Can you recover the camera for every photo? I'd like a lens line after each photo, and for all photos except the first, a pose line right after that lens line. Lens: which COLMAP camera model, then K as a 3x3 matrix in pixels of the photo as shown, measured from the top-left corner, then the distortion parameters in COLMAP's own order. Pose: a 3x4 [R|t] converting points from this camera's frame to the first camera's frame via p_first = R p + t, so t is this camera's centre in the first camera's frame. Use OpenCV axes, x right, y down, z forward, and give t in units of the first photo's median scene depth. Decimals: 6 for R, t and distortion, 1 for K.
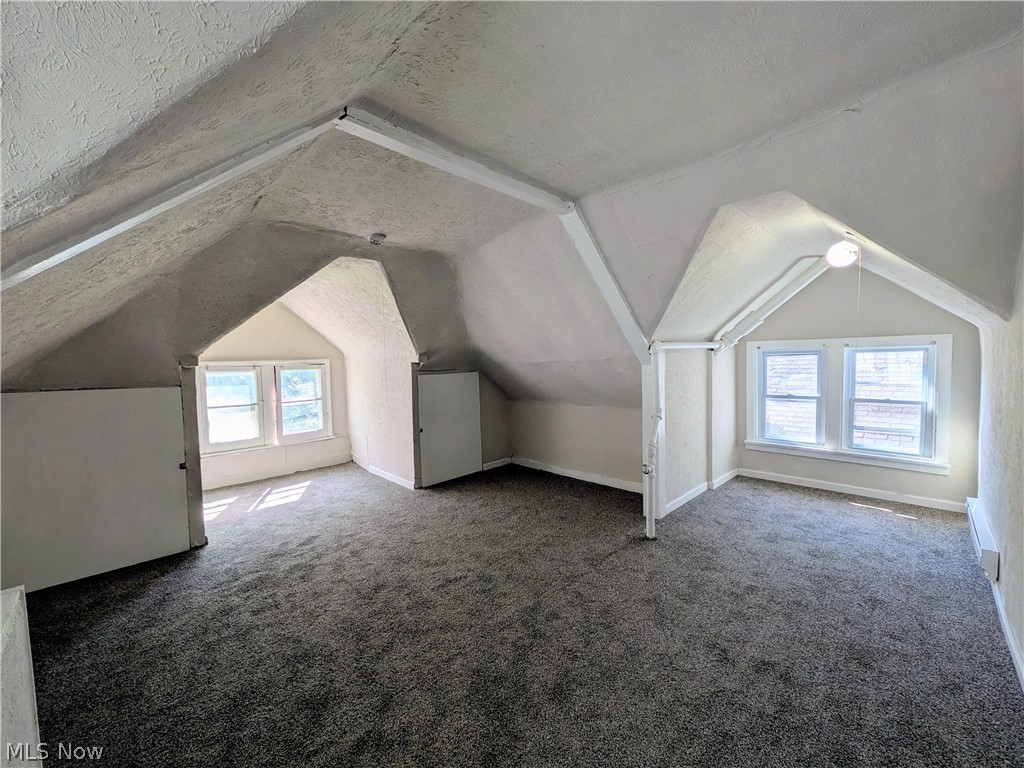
lens RADIAL K [[403.1, 0, 511.1], [0, 403.1, 381.4], [0, 0, 1]] dist [0.000238, 0.000184]
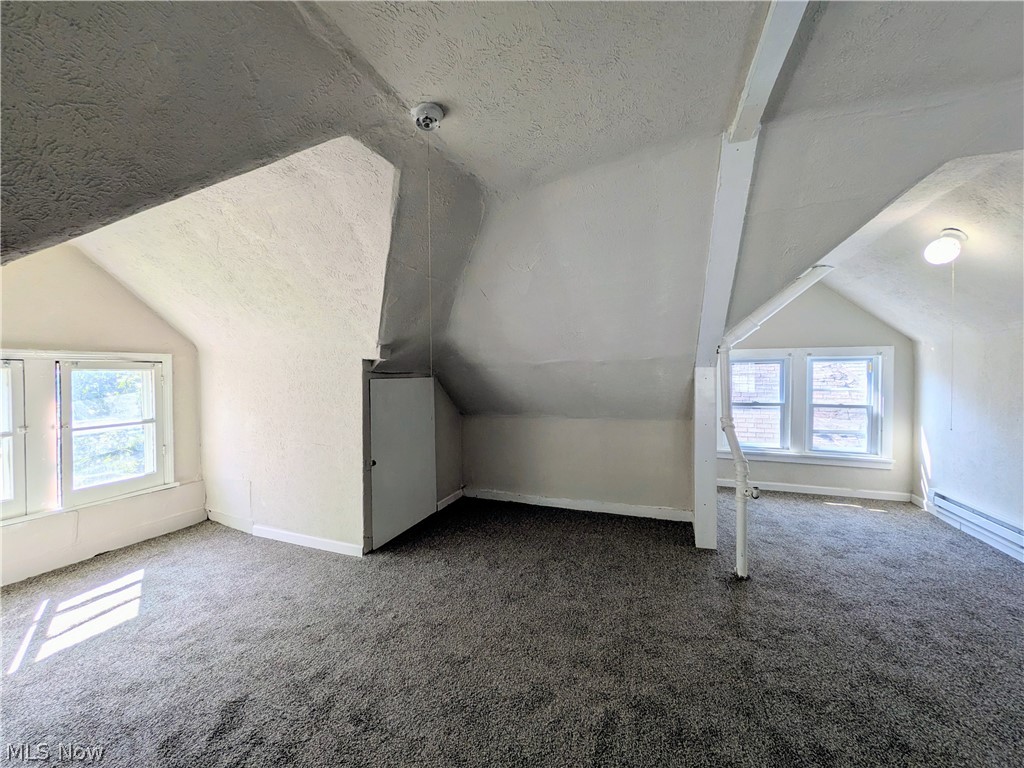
lens RADIAL K [[403.1, 0, 509.7], [0, 403.1, 381.8], [0, 0, 1]] dist [0.000238, 0.000184]
pose [[0.912594, 0.009727, 0.408751, -0.314390], [0.007983, 0.999103, -0.041598, 0.019774], [-0.408789, 0.041225, 0.911697, 0.328273]]
